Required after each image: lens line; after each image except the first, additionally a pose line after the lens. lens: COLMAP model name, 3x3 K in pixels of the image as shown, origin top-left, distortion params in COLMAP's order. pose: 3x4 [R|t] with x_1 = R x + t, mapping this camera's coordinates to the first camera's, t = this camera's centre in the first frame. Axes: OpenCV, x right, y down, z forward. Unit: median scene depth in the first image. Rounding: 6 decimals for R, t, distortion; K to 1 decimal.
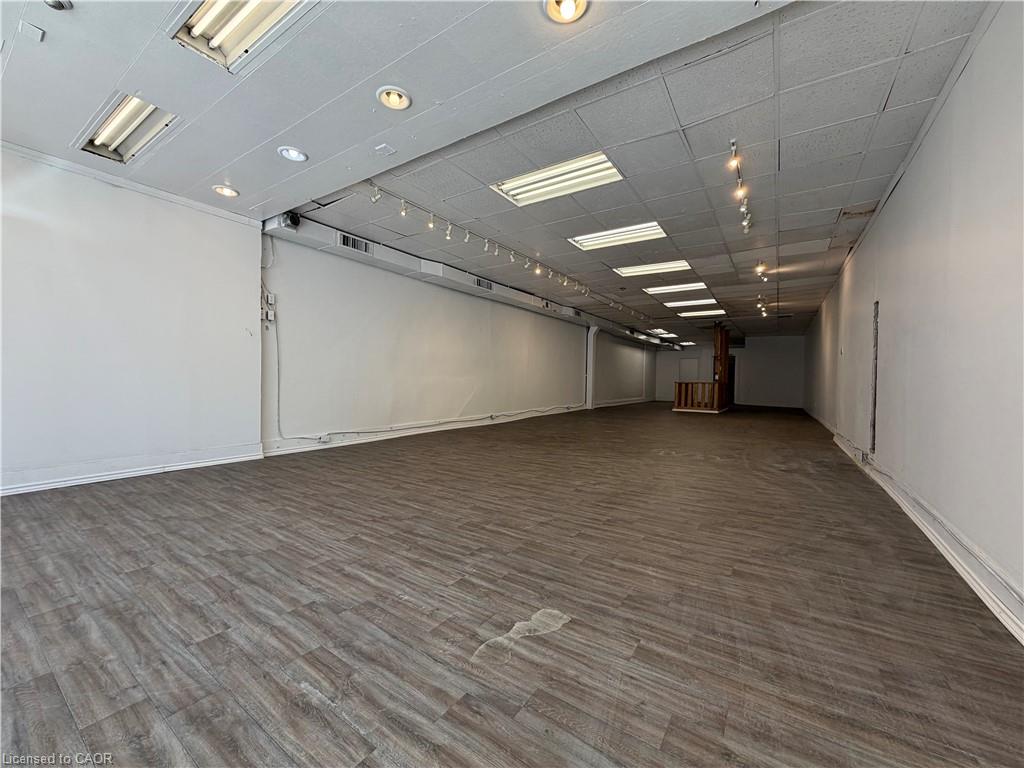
lens RADIAL K [[404.7, 0, 511.0], [0, 404.7, 384.0], [0, 0, 1]] dist [0.000373, 0.000448]
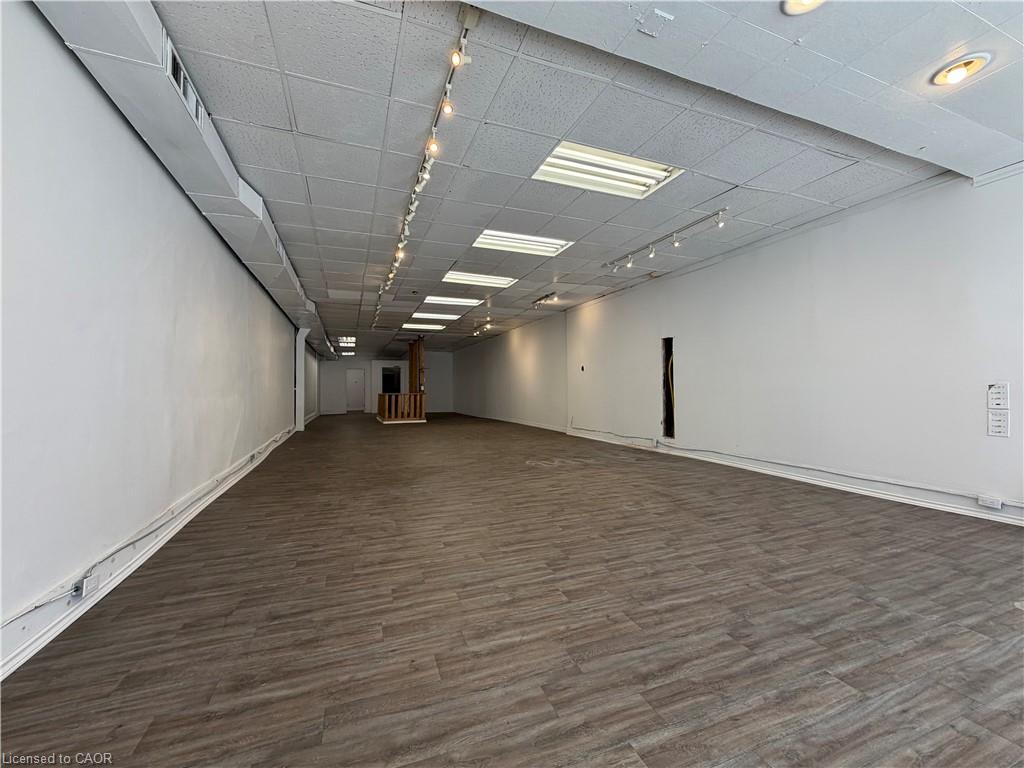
lens RADIAL K [[404.7, 0, 513.1], [0, 404.7, 386.4], [0, 0, 1]] dist [0.000373, 0.000448]
pose [[0.574274, -0.013408, 0.818553, -0.946101], [0.027338, 0.999622, -0.002805, -0.049336], [-0.818206, 0.023989, 0.574424, 0.863839]]
